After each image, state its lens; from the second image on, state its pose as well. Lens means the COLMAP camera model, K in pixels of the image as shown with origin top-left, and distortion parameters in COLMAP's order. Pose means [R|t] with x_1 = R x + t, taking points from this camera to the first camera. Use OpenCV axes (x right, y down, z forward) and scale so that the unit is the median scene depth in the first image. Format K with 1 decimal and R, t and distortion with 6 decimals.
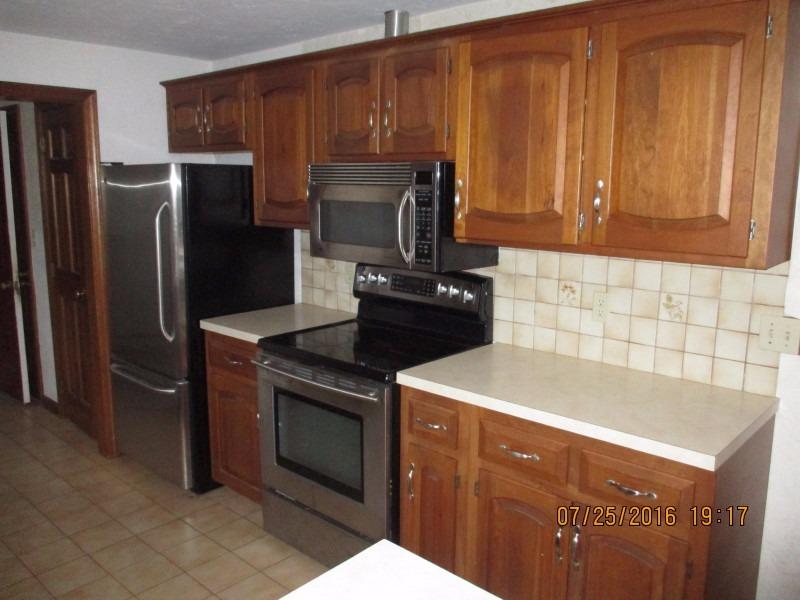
lens RADIAL K [[673.2, 0, 398.5], [0, 673.2, 294.8], [0, 0, 1]] dist [-0.039997, -0.010072]
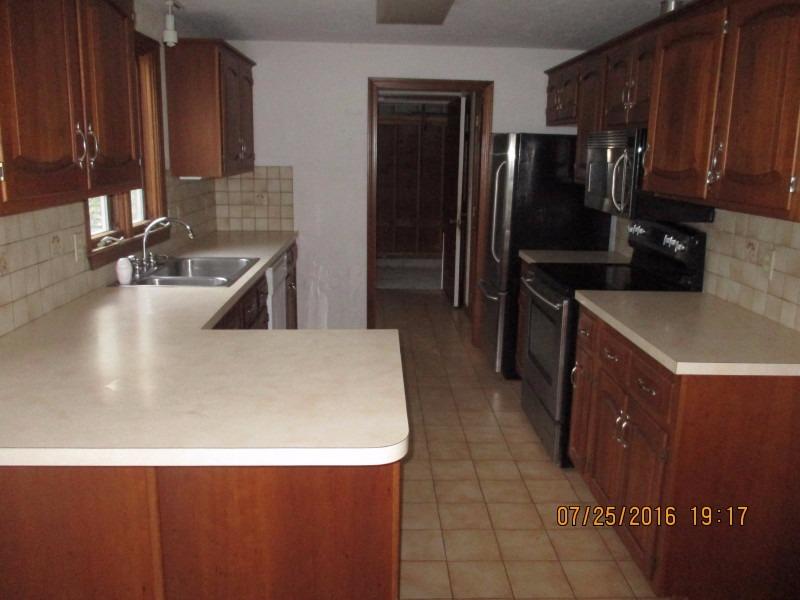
lens RADIAL K [[673.2, 0, 401.3], [0, 673.2, 300.8], [0, 0, 1]] dist [-0.039997, -0.010072]
pose [[0.695368, 0.160072, -0.700600, 0.553175], [-0.129487, 0.986830, 0.096950, 0.041395], [0.706892, 0.023302, 0.706938, -0.140637]]
